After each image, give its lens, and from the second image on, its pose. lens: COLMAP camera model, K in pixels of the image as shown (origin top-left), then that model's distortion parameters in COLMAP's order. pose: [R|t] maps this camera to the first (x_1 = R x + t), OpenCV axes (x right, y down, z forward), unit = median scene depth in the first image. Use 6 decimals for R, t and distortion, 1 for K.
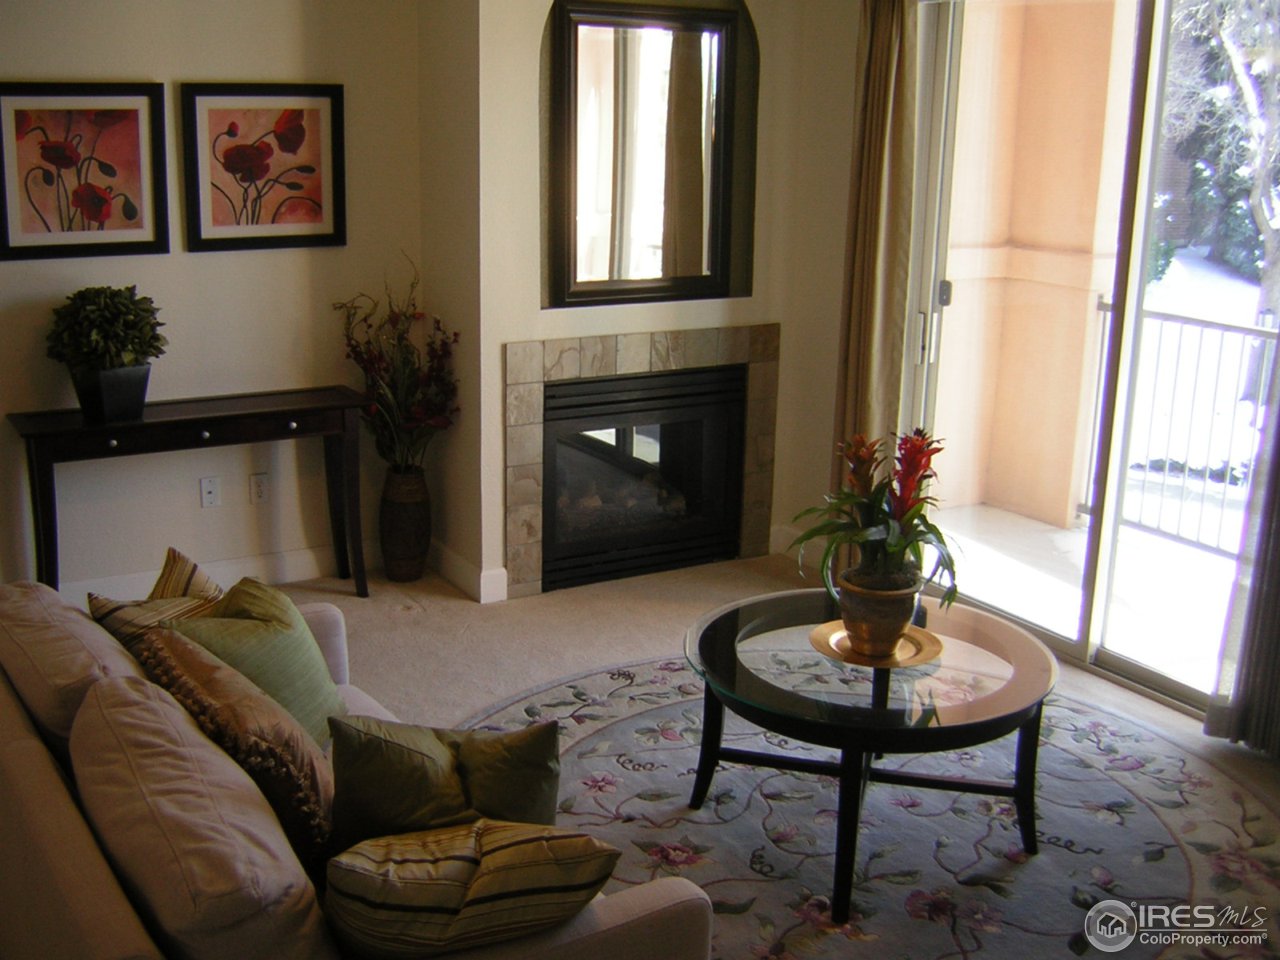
lens RADIAL K [[1420.4, 0, 644.5], [0, 1420.4, 472.5], [0, 0, 1]] dist [-0.110869, 0.000000]
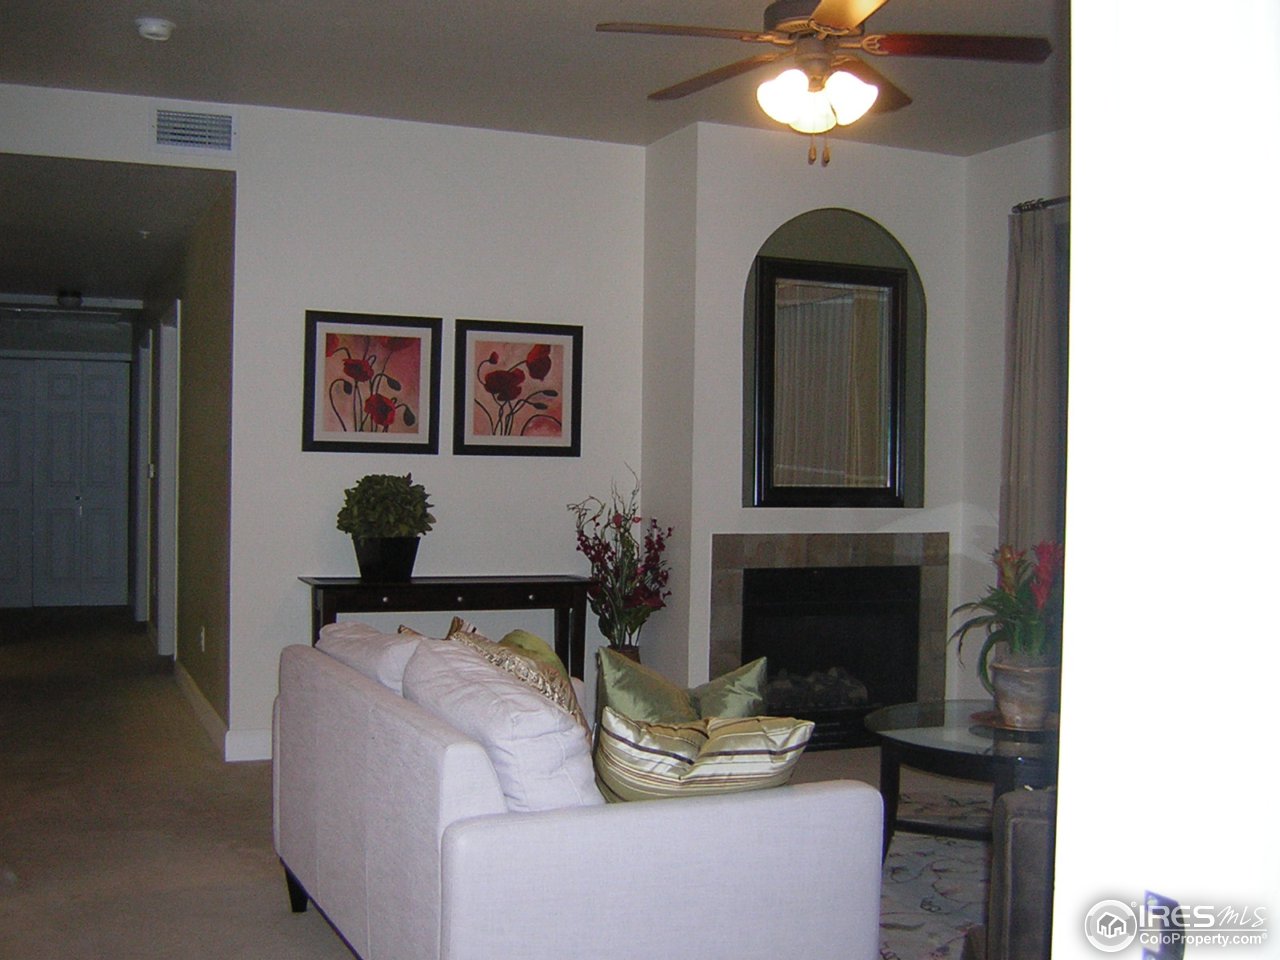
lens RADIAL K [[1420.4, 0, 638.9], [0, 1420.4, 487.4], [0, 0, 1]] dist [-0.110869, 0.000000]
pose [[0.991130, -0.000536, -0.132894, -0.001484], [-0.031240, 0.971030, -0.236907, 0.155729], [0.129171, 0.238957, 0.962400, -0.158664]]
